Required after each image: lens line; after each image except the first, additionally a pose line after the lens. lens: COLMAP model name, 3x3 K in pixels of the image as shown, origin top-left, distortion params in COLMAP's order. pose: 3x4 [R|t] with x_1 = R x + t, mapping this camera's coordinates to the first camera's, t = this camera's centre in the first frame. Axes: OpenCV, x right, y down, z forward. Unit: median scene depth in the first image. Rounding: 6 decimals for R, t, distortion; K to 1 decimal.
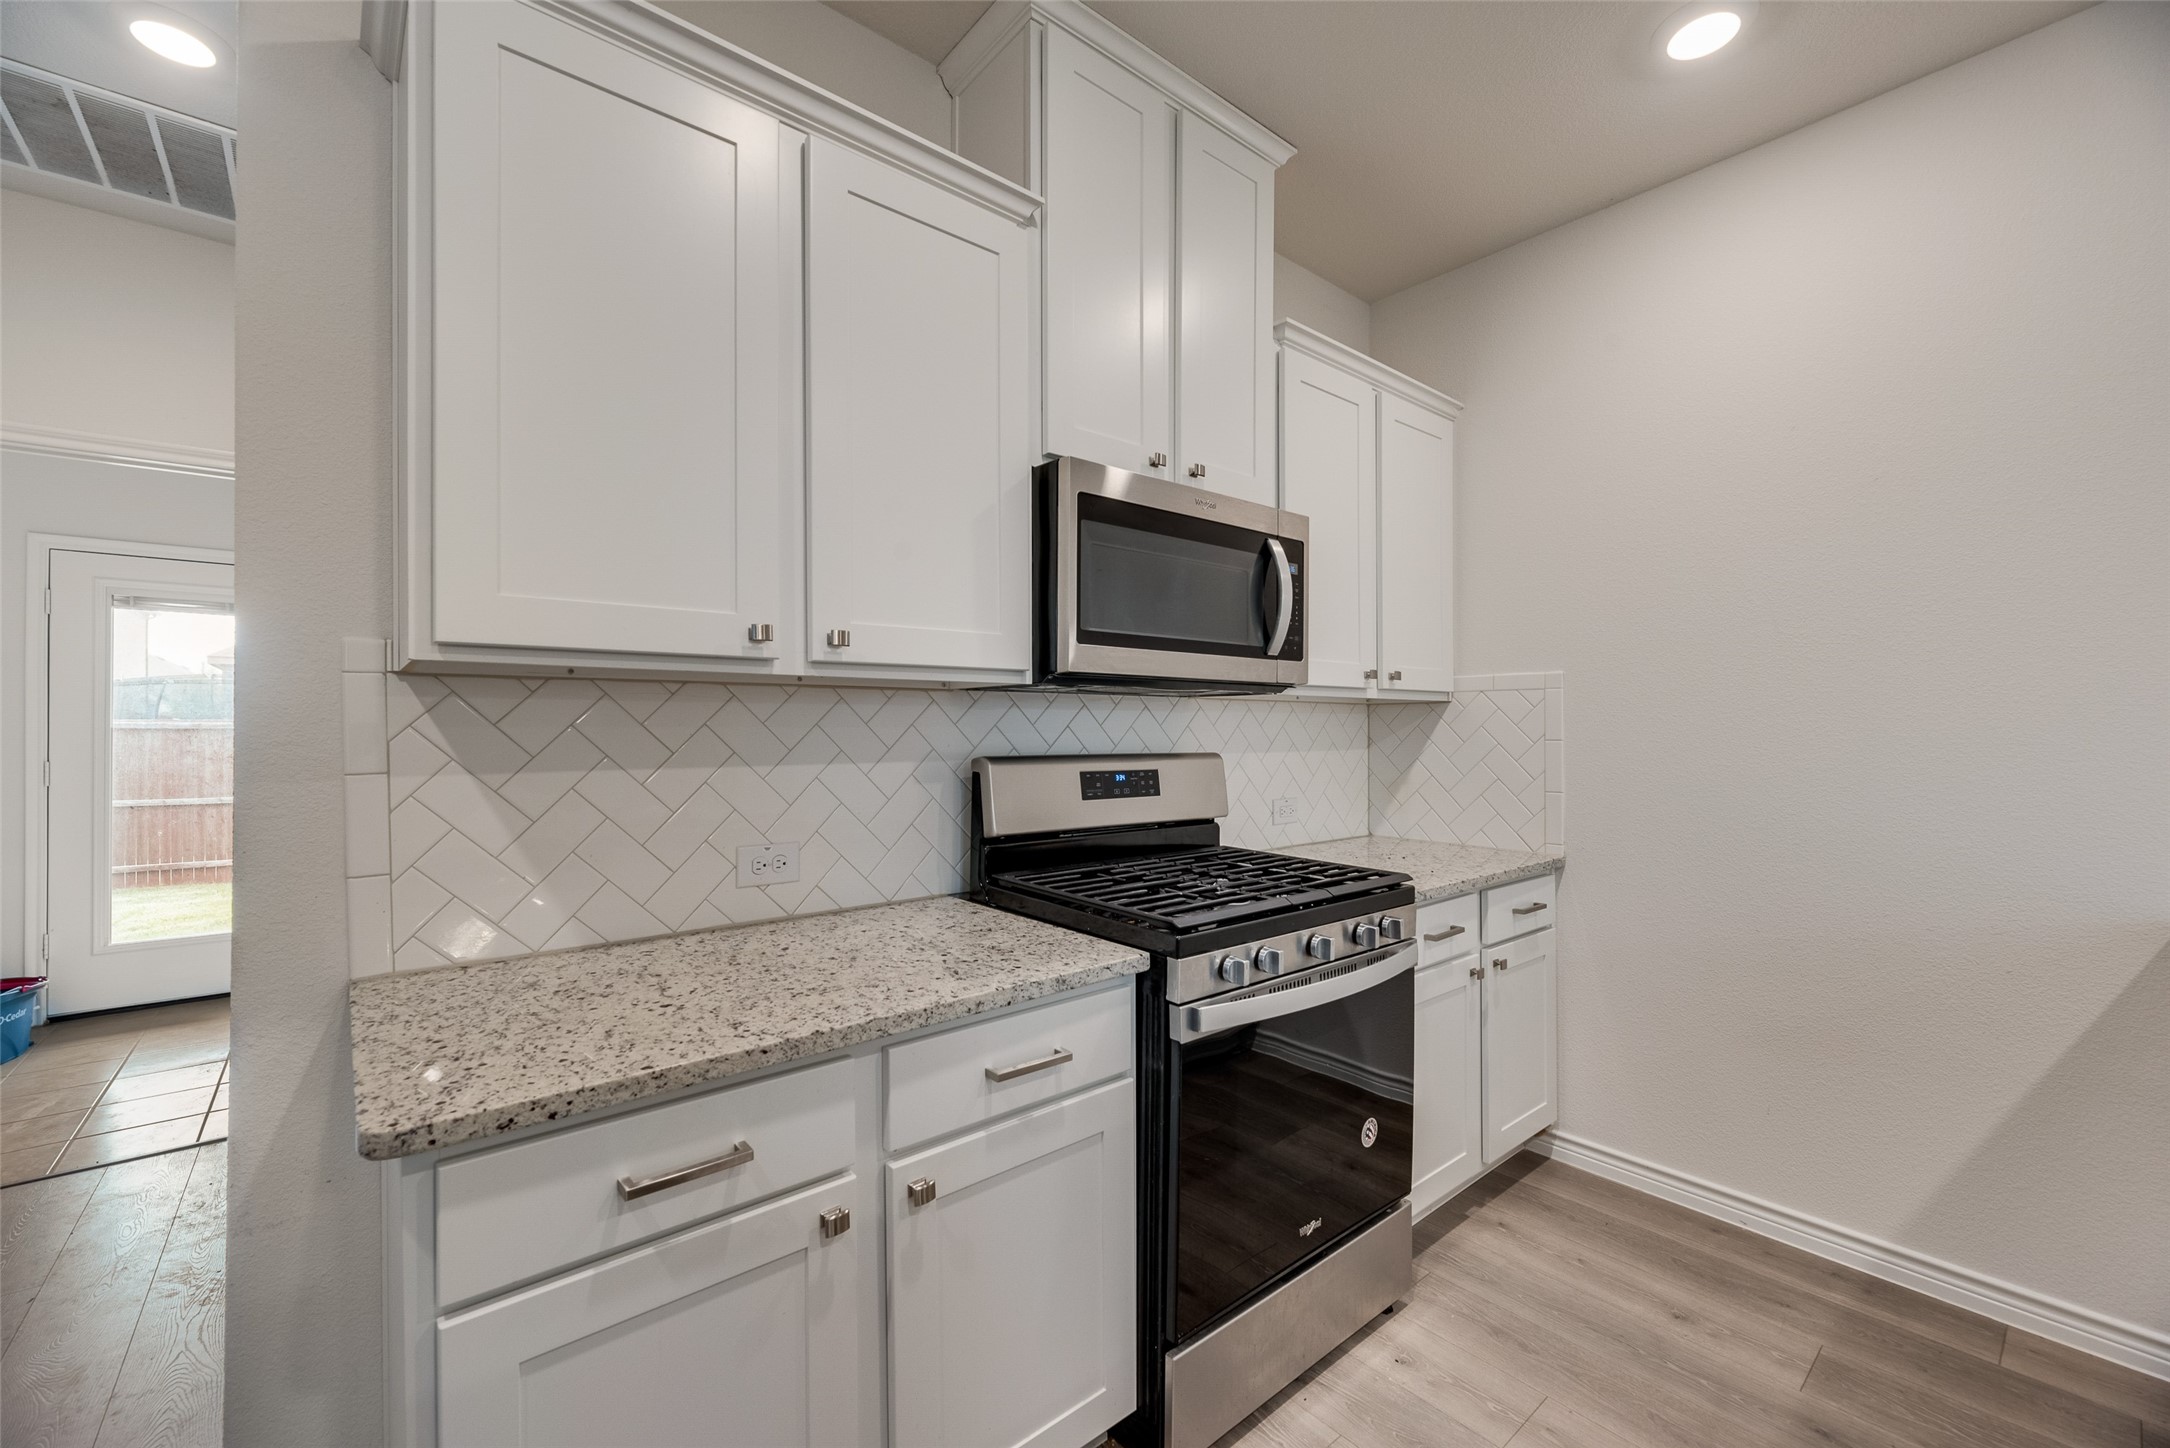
lens RADIAL K [[883.3, 0, 1089.9], [0, 883.3, 724.7], [0, 0, 1]] dist [-0.000653, -0.000337]
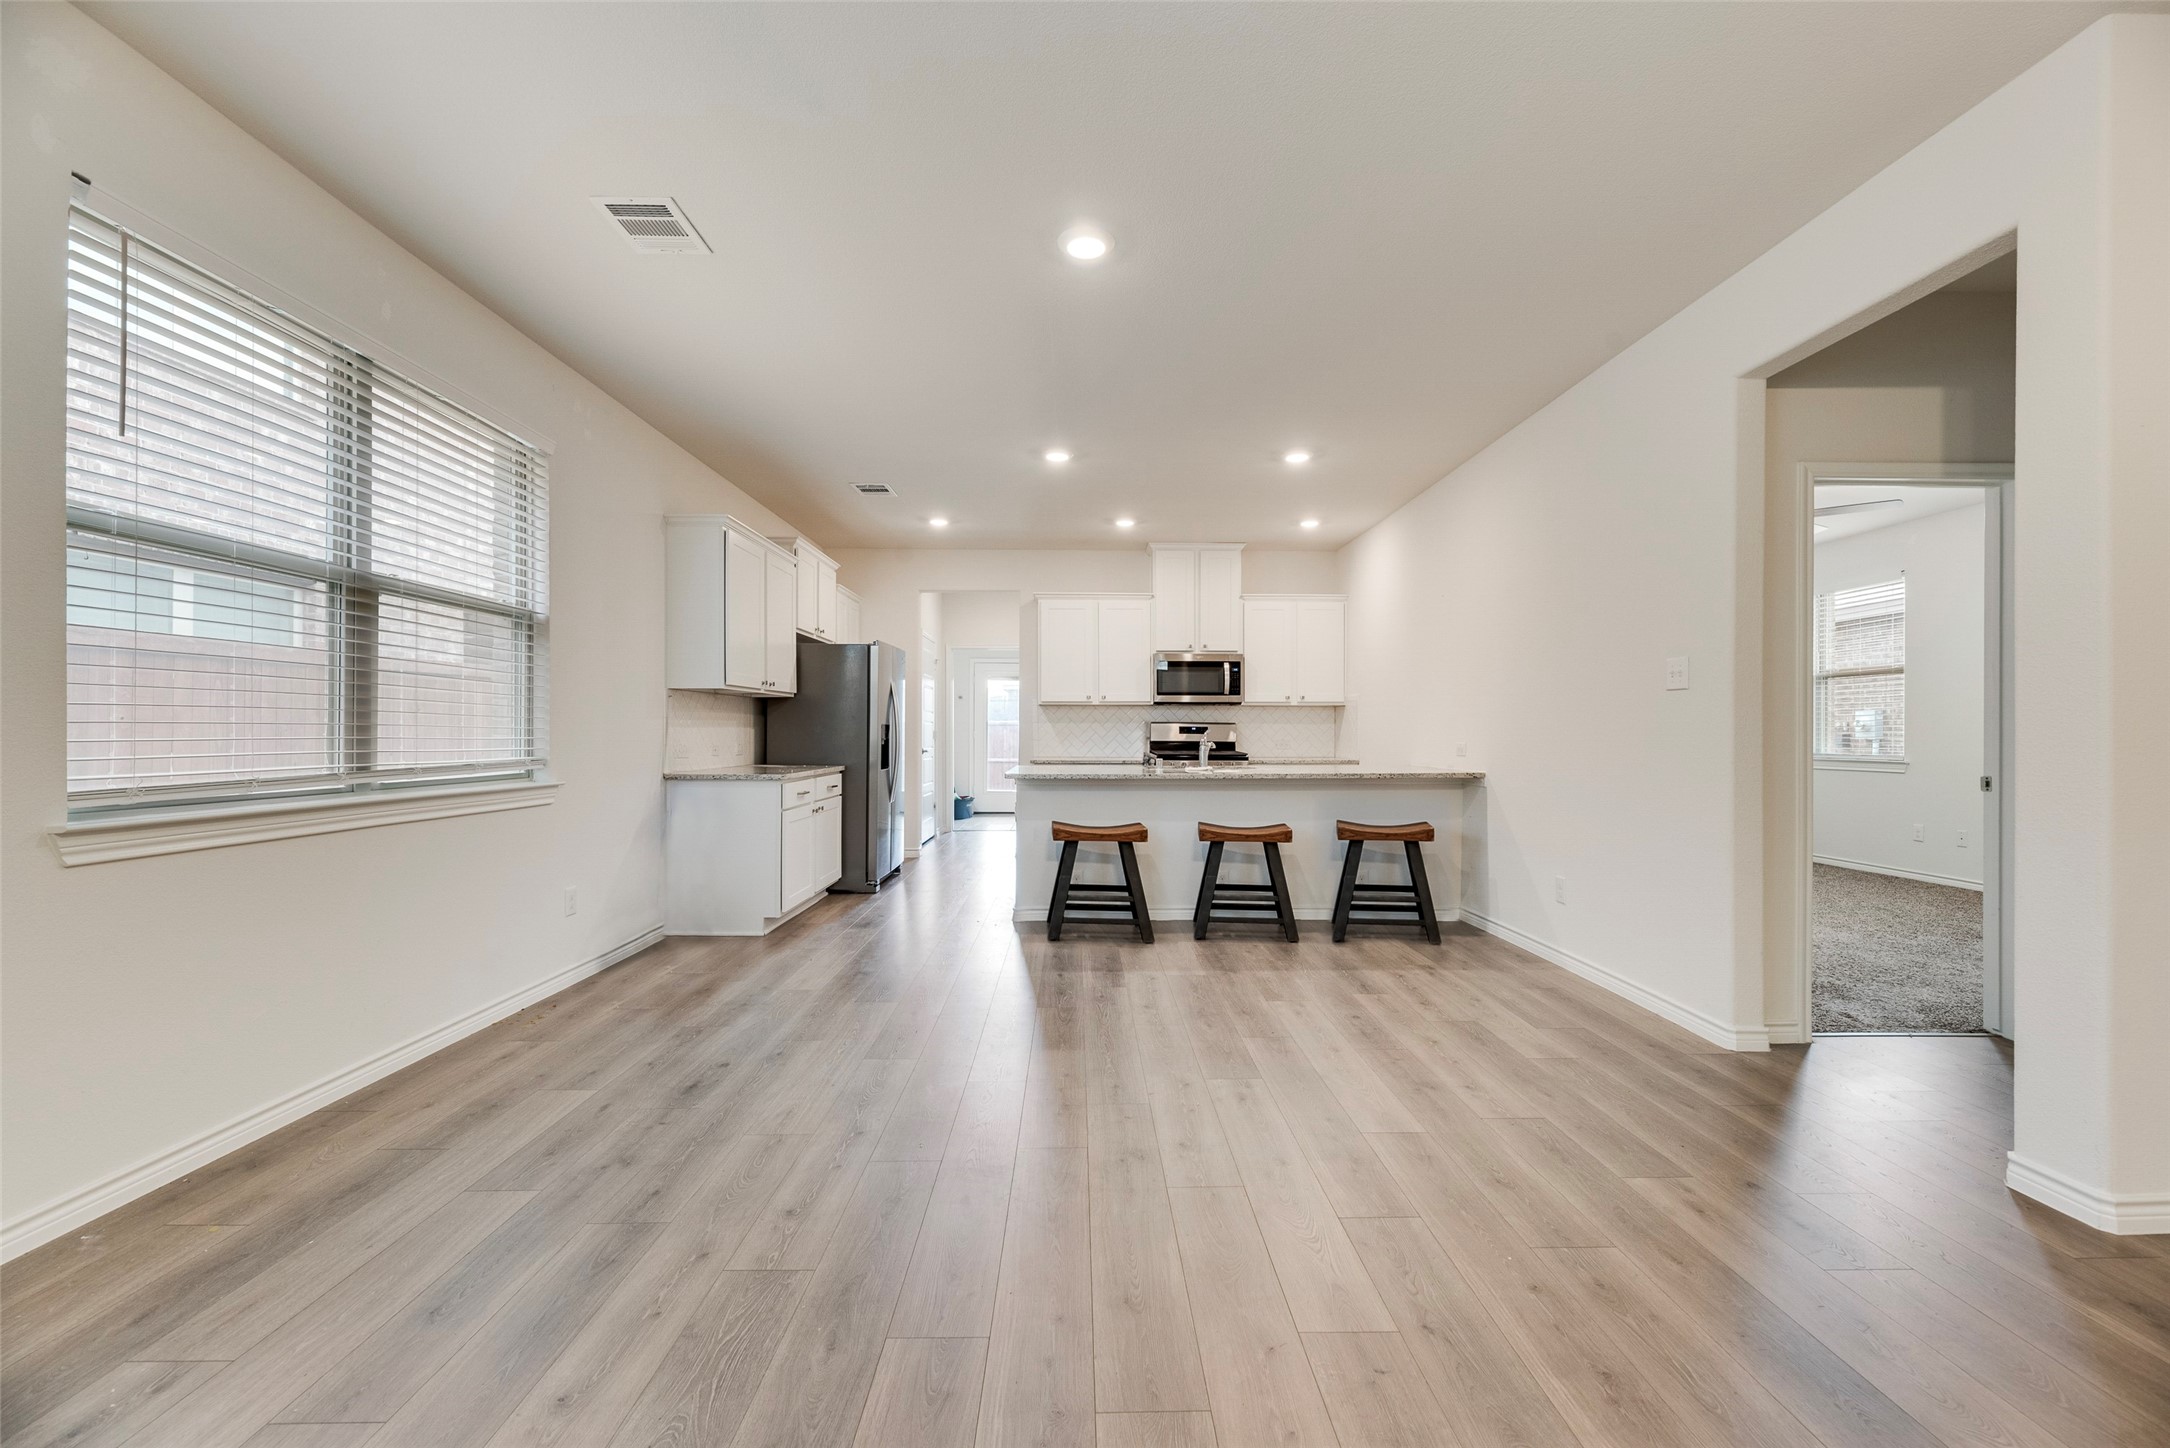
lens RADIAL K [[877.4, 0, 1090.2], [0, 877.4, 732.4], [0, 0, 1]] dist [0.000072, -0.000110]
pose [[0.775934, 0.003939, -0.630802, 2.229996], [-0.000575, 0.999985, 0.005536, 0.061834], [0.630814, -0.003933, 0.775924, -2.341180]]
